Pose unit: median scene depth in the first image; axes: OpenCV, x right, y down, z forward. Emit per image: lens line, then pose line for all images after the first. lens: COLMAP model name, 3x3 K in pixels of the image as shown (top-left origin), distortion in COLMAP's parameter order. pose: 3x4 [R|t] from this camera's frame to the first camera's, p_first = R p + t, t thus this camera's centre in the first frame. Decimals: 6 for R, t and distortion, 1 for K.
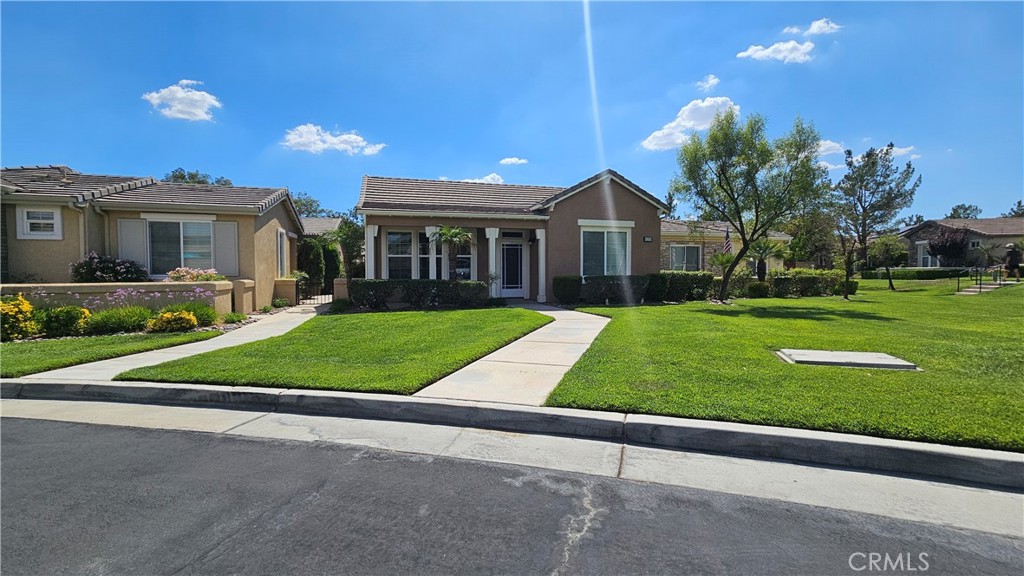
lens RADIAL K [[418.2, 0, 510.0], [0, 418.2, 286.3], [0, 0, 1]] dist [-0.000953, -0.000966]
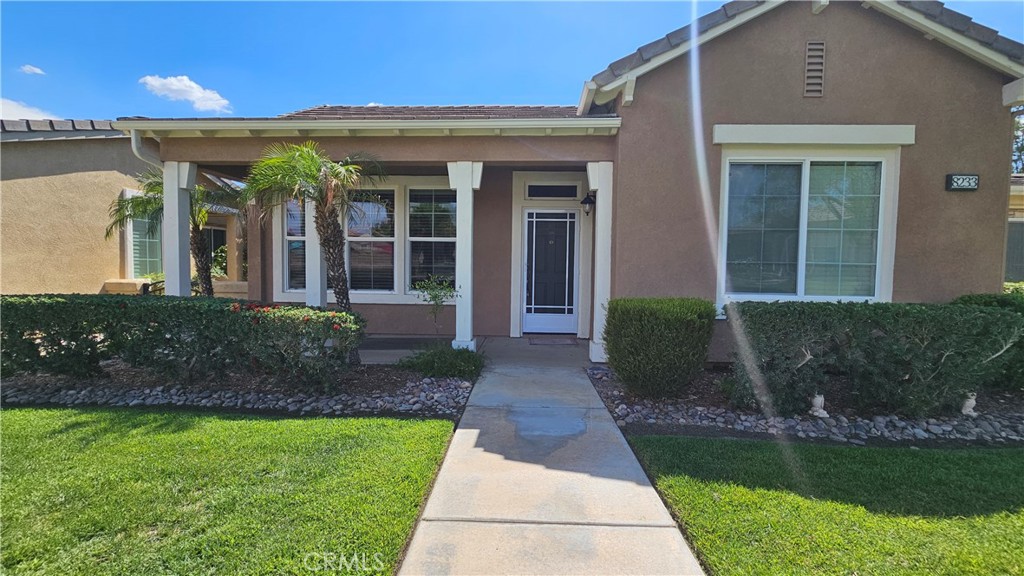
lens RADIAL K [[418.2, 0, 510.5], [0, 418.2, 287.7], [0, 0, 1]] dist [-0.000953, -0.000966]
pose [[0.944729, 0.032866, -0.326200, 0.120306], [-0.028609, 0.999431, 0.017840, -0.030952], [0.326601, -0.007522, 0.945132, 0.622194]]
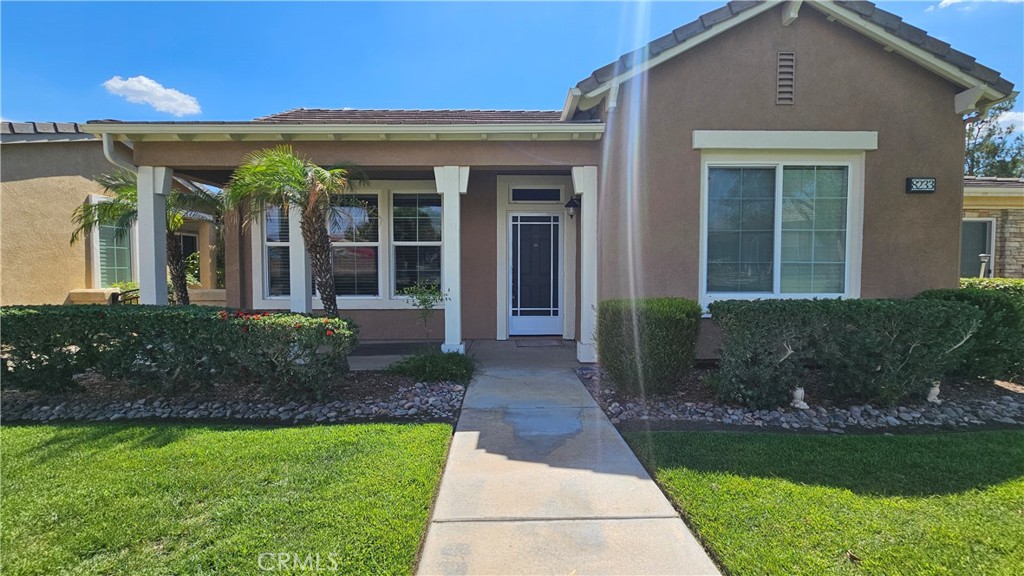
lens RADIAL K [[418.2, 0, 510.7], [0, 418.2, 287.9], [0, 0, 1]] dist [-0.000953, -0.000966]
pose [[0.961411, 0.014802, -0.274717, 0.112331], [-0.012568, 0.999872, 0.009890, -0.030716], [0.274828, -0.006056, 0.961474, 0.616175]]
